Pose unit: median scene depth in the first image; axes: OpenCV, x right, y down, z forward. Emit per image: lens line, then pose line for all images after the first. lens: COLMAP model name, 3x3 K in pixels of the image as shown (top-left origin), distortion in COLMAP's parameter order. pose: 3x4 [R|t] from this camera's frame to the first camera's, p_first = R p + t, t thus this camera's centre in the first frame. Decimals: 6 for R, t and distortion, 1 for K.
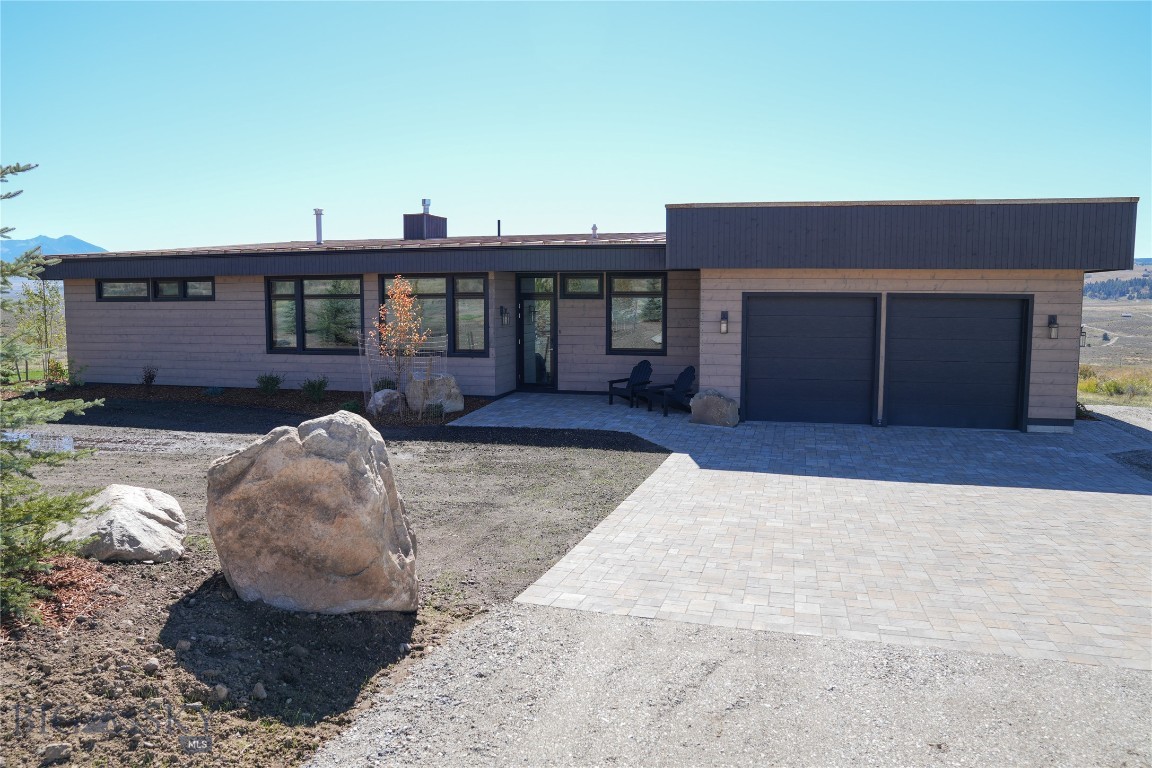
lens RADIAL K [[814.7, 0, 579.0], [0, 814.7, 396.4], [0, 0, 1]] dist [-0.105044, 0.072766]
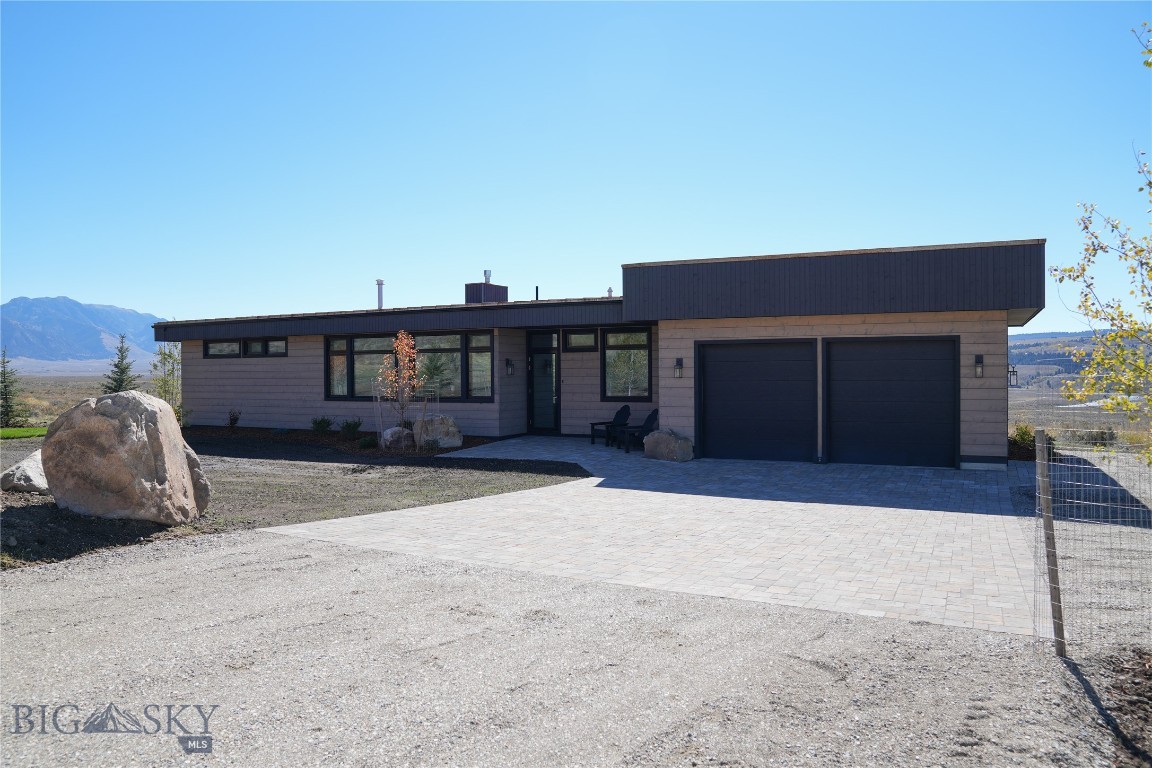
lens RADIAL K [[806.2, 0, 573.4], [0, 806.2, 385.5], [0, 0, 1]] dist [-0.055375, 0.020115]
pose [[0.979761, -0.002683, -0.200154, 0.256199], [-0.017589, 0.994888, -0.099438, 0.043897], [0.199397, 0.100946, 0.974705, -0.098773]]
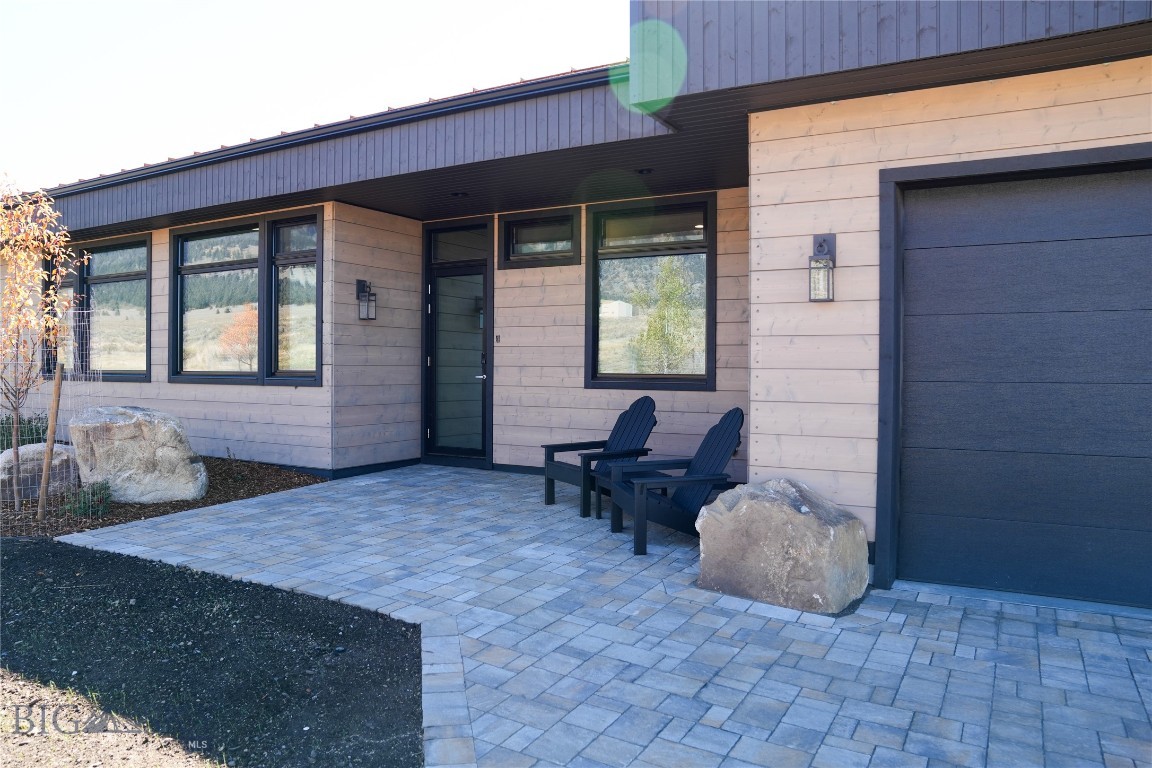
lens RADIAL K [[814.7, 0, 559.7], [0, 814.7, 389.7], [0, 0, 1]] dist [-0.105044, 0.072766]
pose [[0.964555, 0.015532, -0.263423, 0.162152], [-0.040275, 0.995235, -0.088793, -0.011697], [0.260789, 0.096255, 0.960585, 0.669164]]
